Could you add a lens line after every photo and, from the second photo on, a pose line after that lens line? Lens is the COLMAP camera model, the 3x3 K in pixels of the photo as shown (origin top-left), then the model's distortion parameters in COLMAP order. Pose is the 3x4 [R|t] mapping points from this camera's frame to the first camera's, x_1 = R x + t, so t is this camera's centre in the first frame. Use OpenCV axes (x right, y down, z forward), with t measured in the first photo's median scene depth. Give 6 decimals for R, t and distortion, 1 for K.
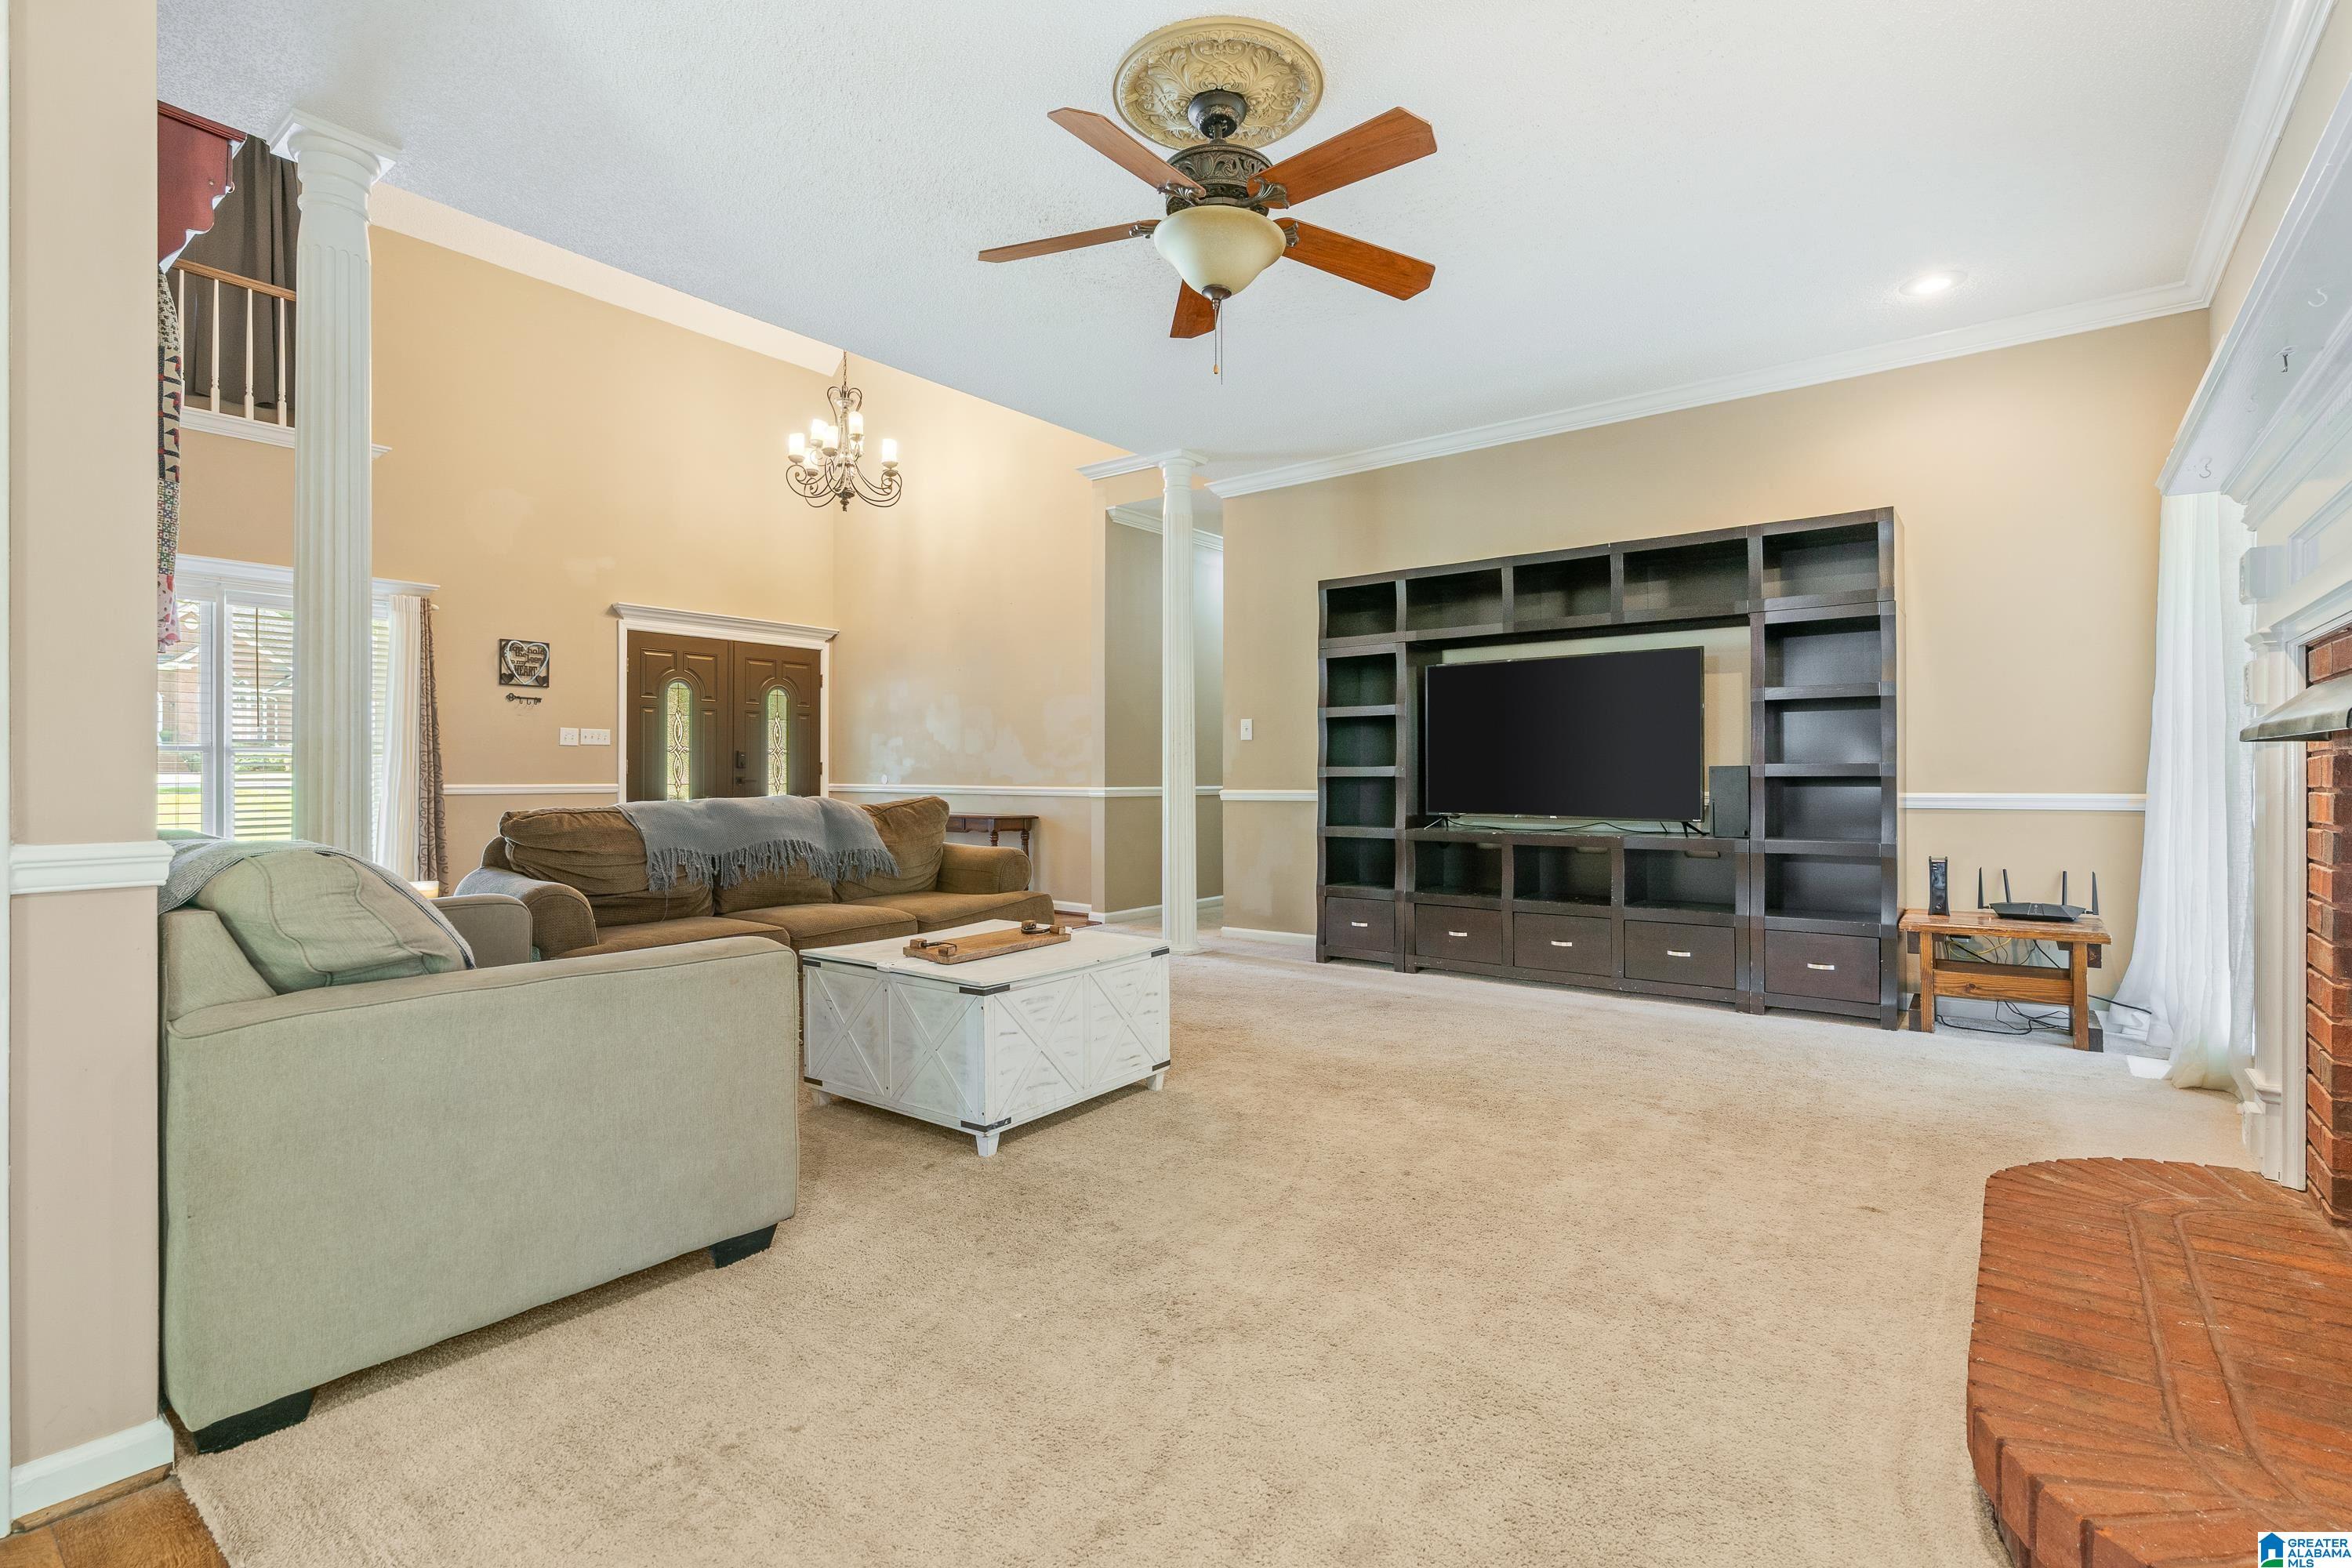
lens RADIAL K [[1073.4, 0, 1185.8], [0, 1073.4, 774.2], [0, 0, 1]] dist [-0.007008, 0.000249]
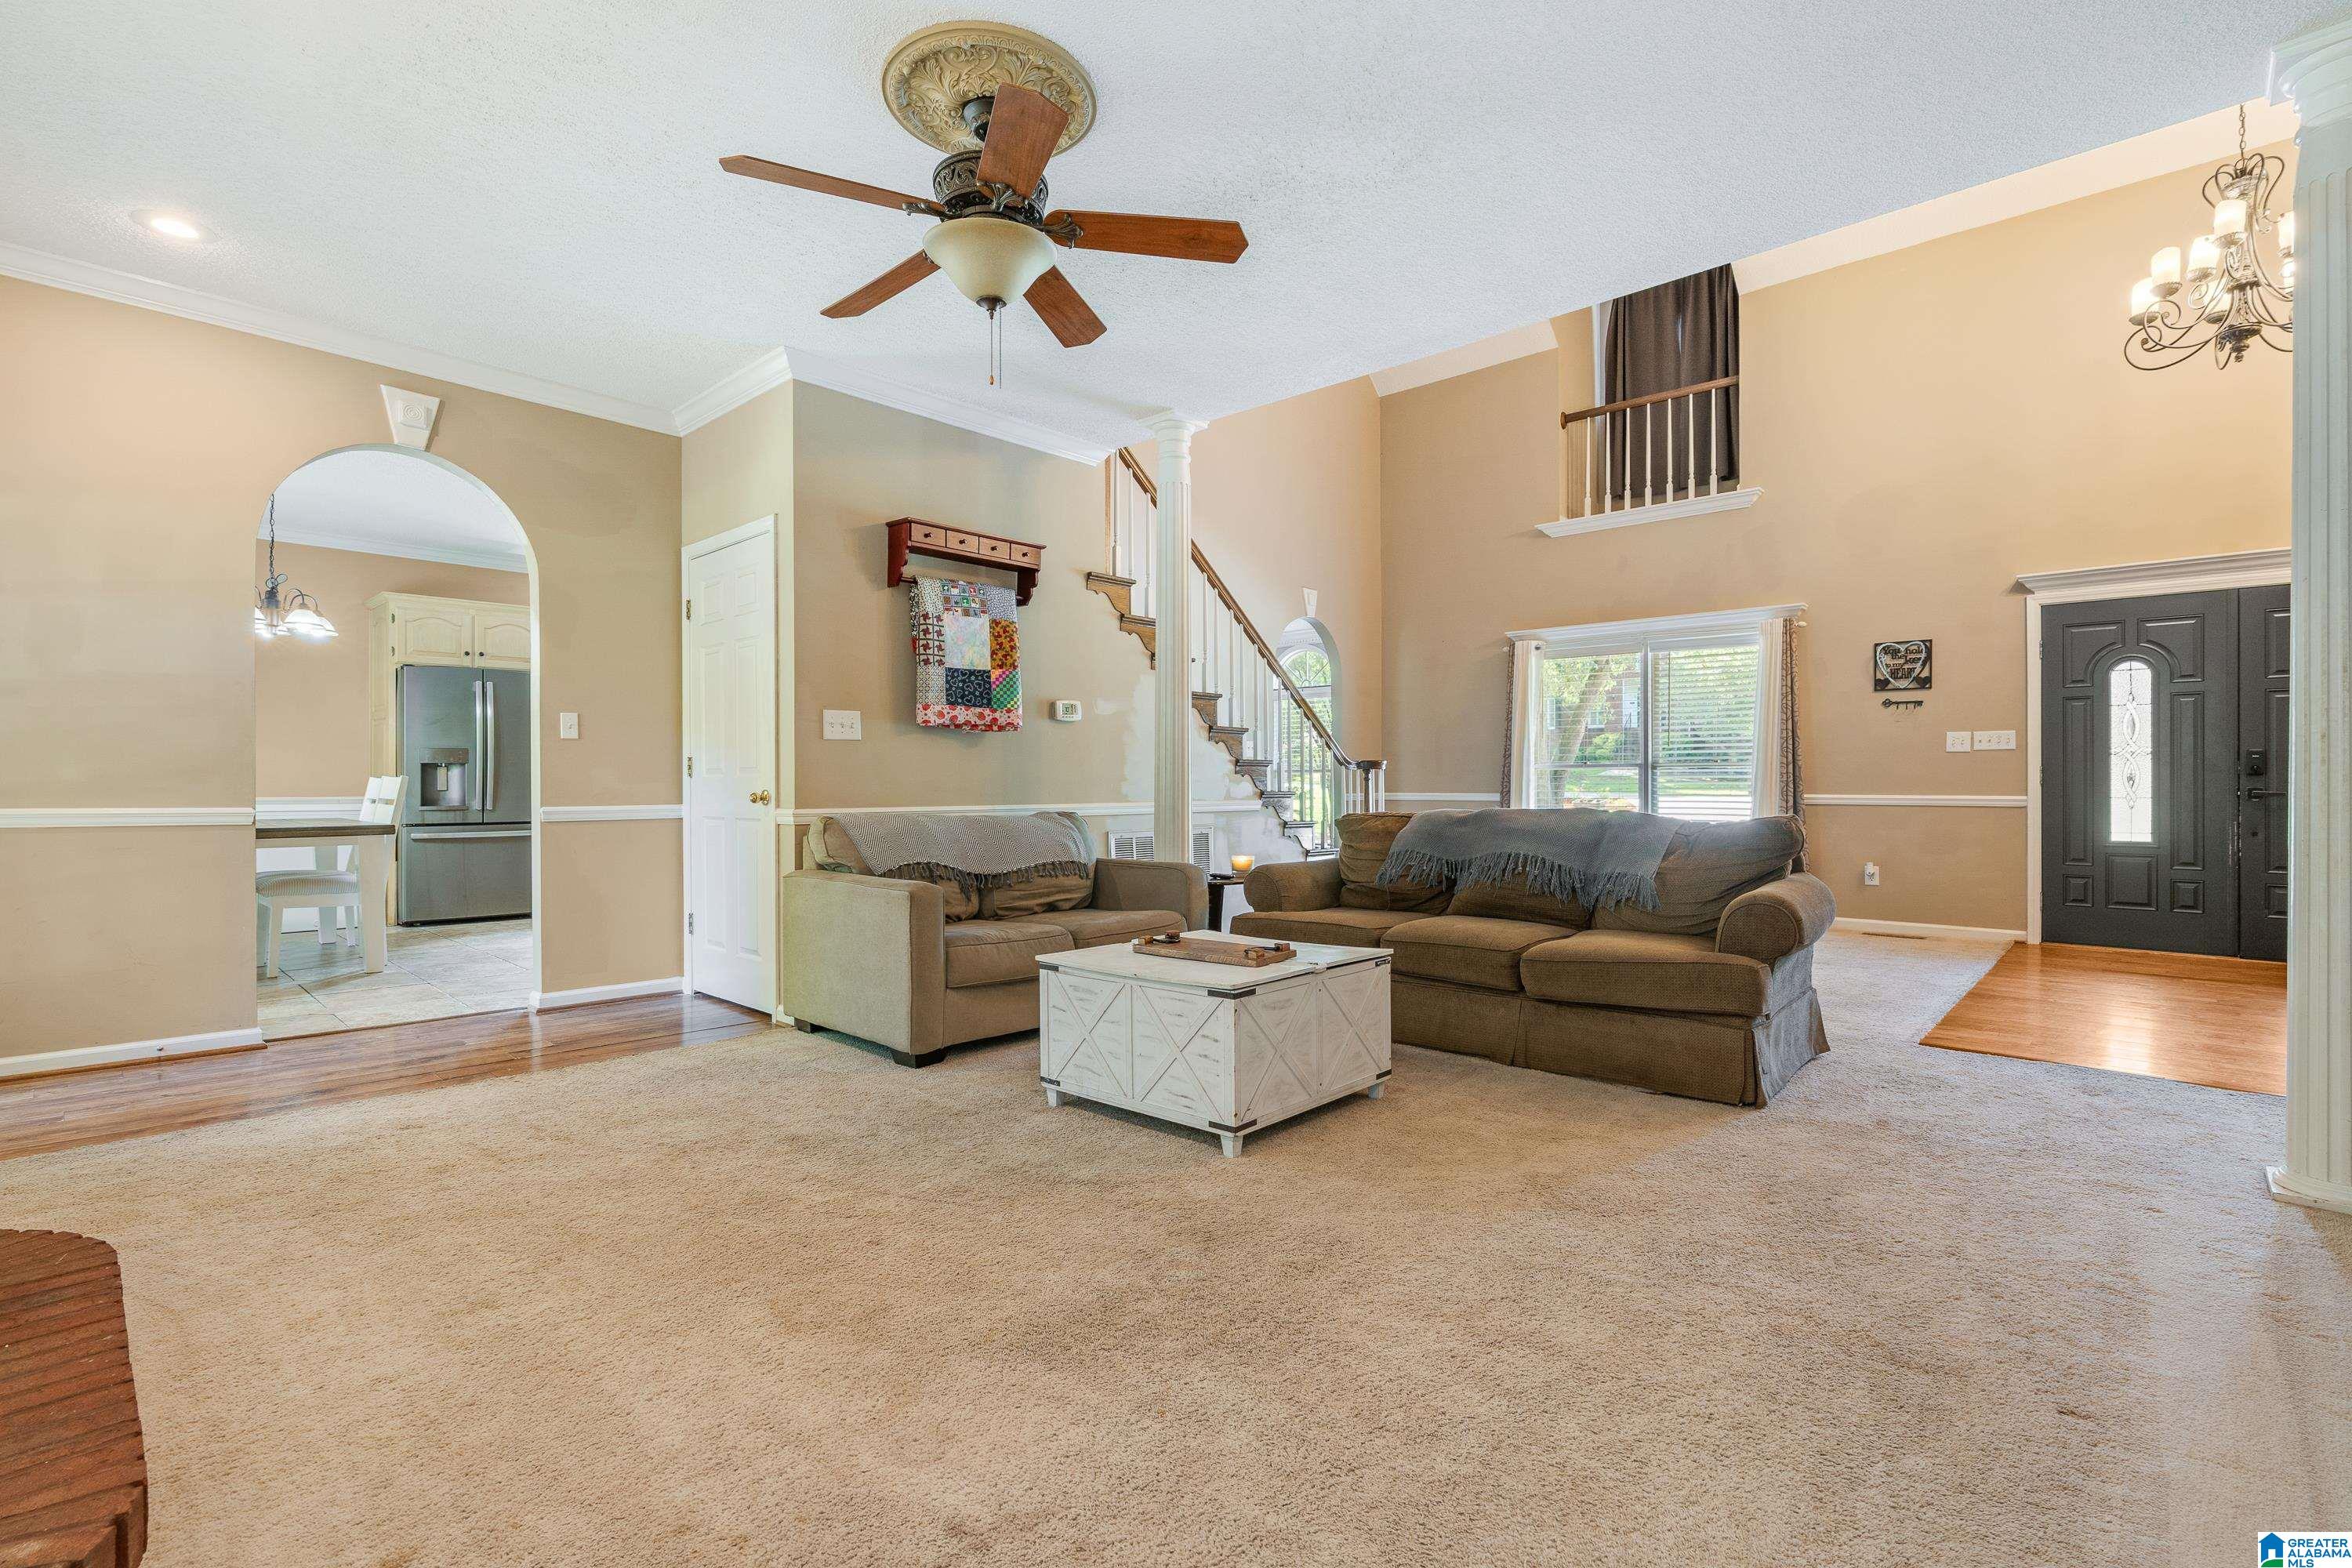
lens RADIAL K [[1073.4, 0, 1182.3], [0, 1073.4, 784.2], [0, 0, 1]] dist [-0.007008, 0.000249]
pose [[-0.087823, 0.000512, -0.996136, 0.692235], [-0.000270, 1.000000, 0.000538, -0.001439], [0.996136, 0.000316, -0.087823, 0.872516]]
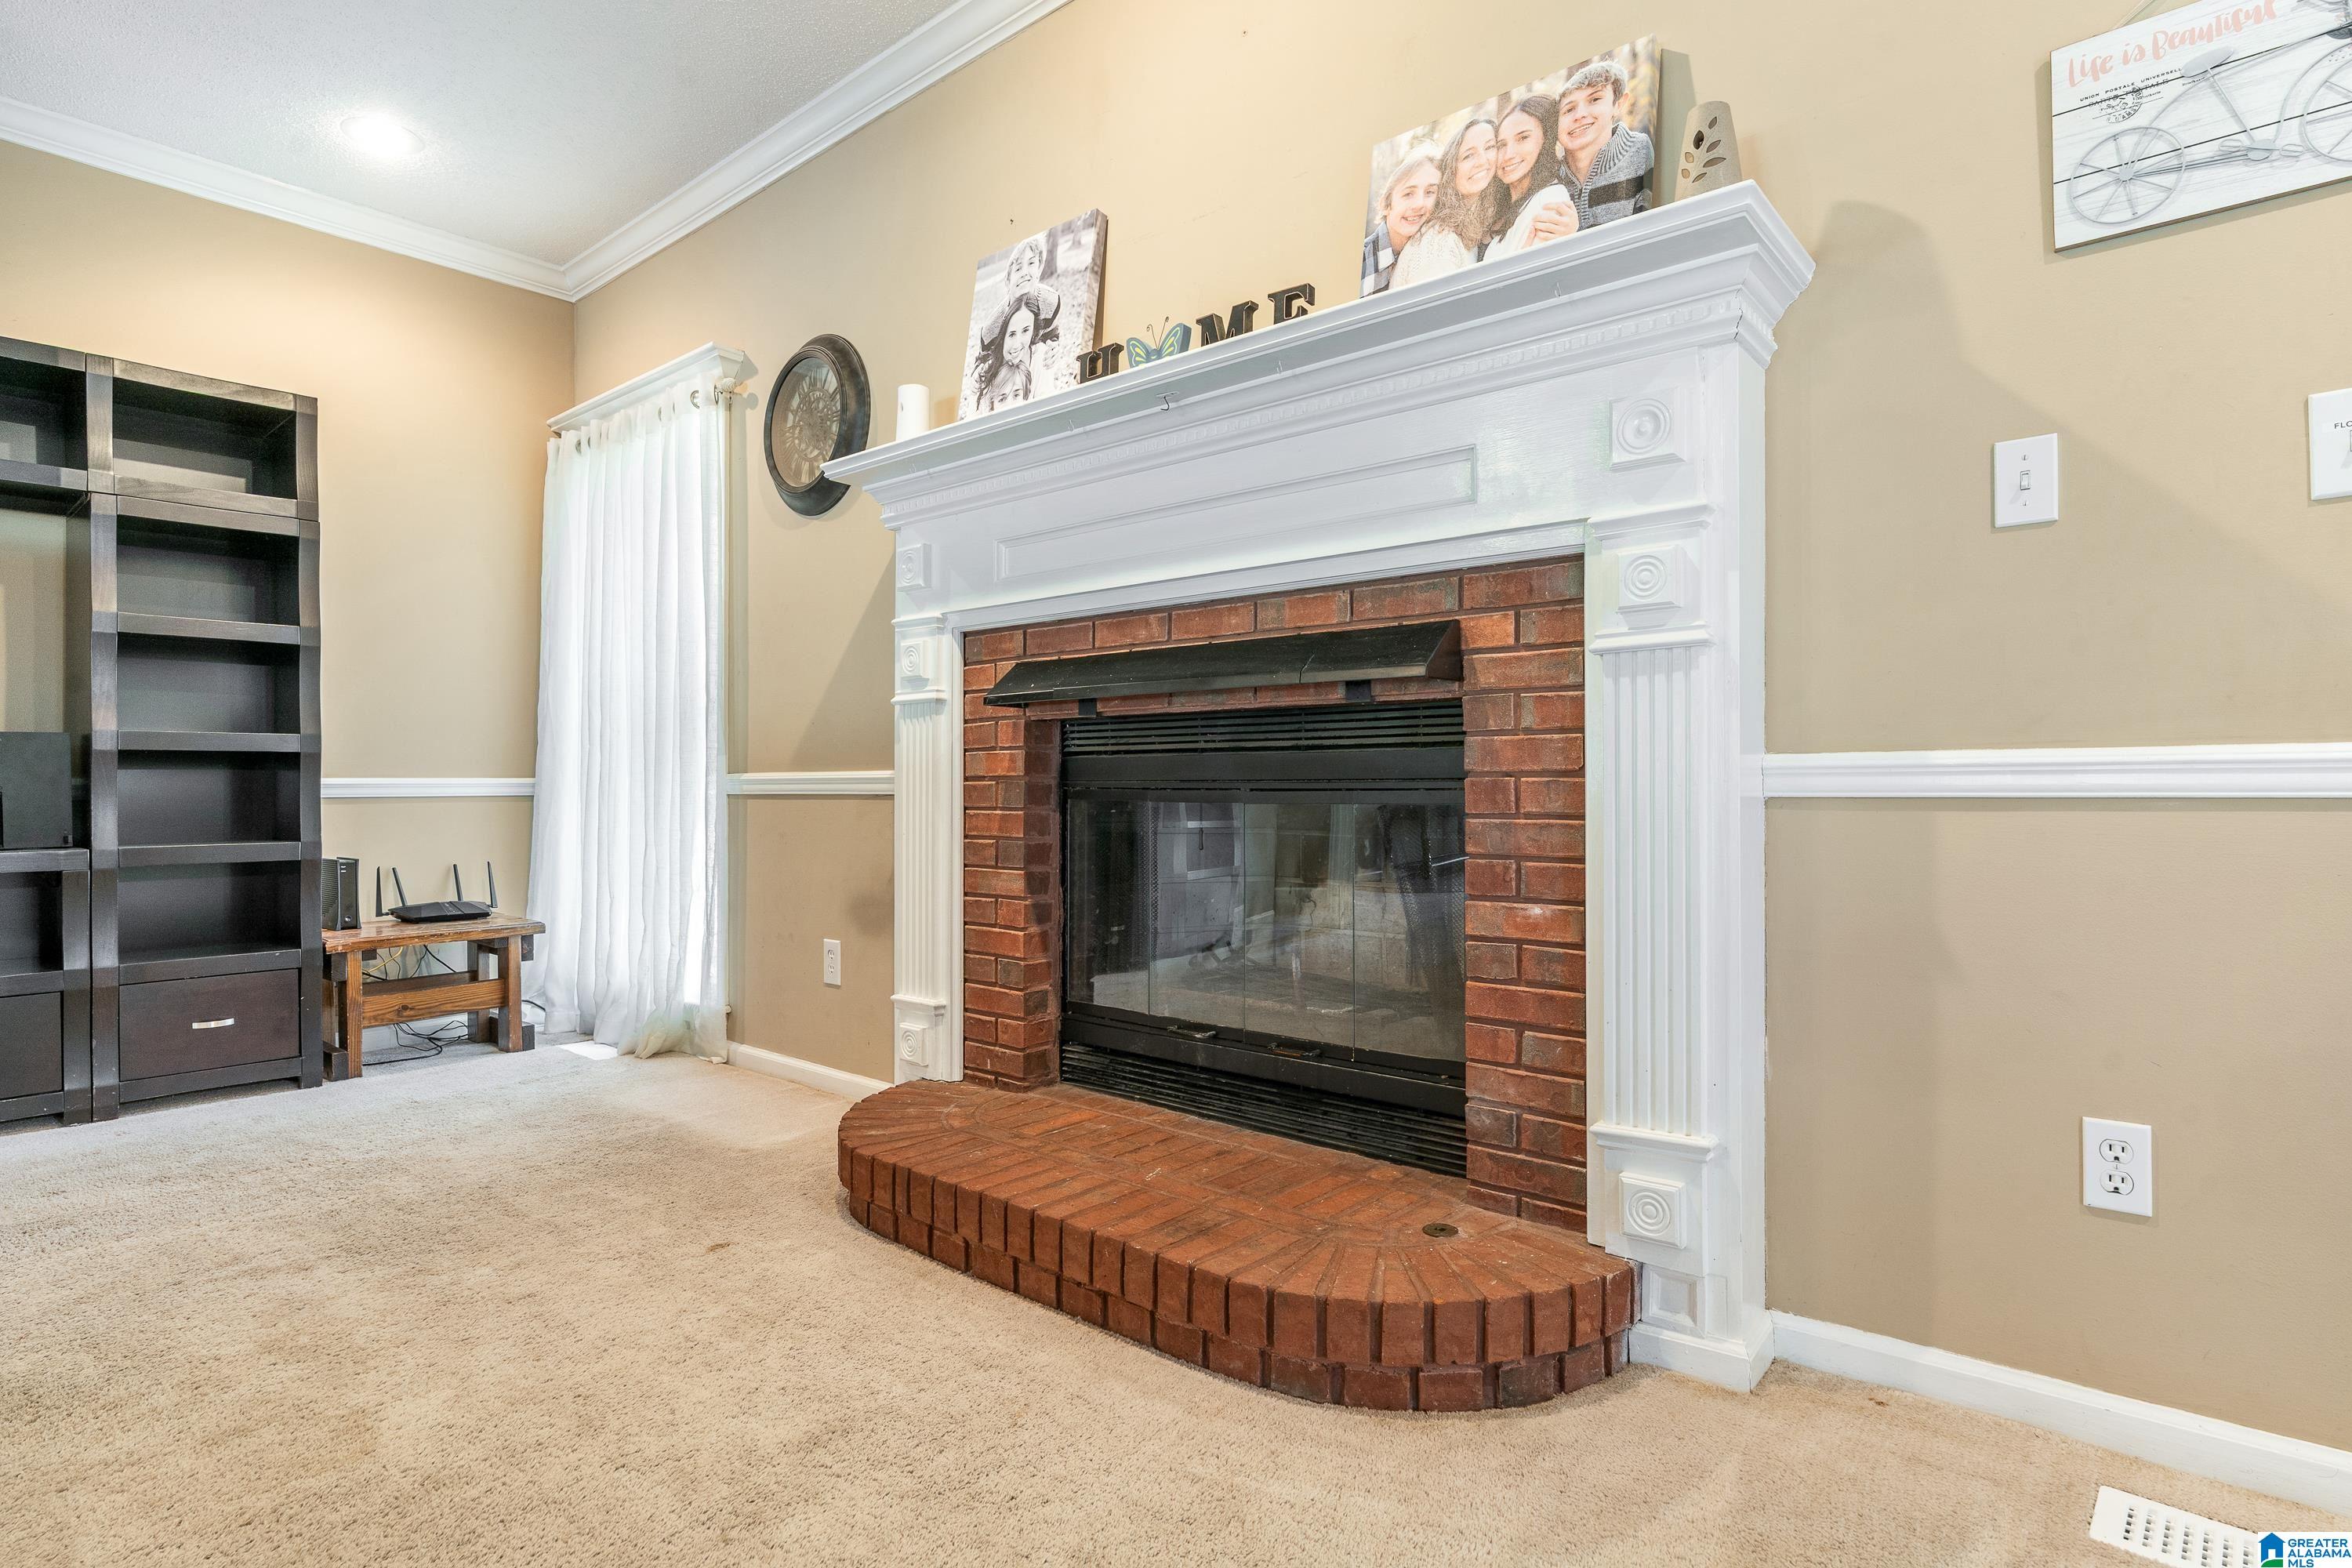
lens RADIAL K [[1210.2, 0, 1177.9], [0, 1210.2, 789.9], [0, 0, 1]] dist [-0.006461, -0.000241]
pose [[0.061939, -0.000758, 0.998080, -0.164712], [0.002879, 0.999996, 0.000581, 0.030929], [-0.998076, 0.002838, 0.061941, 0.348156]]
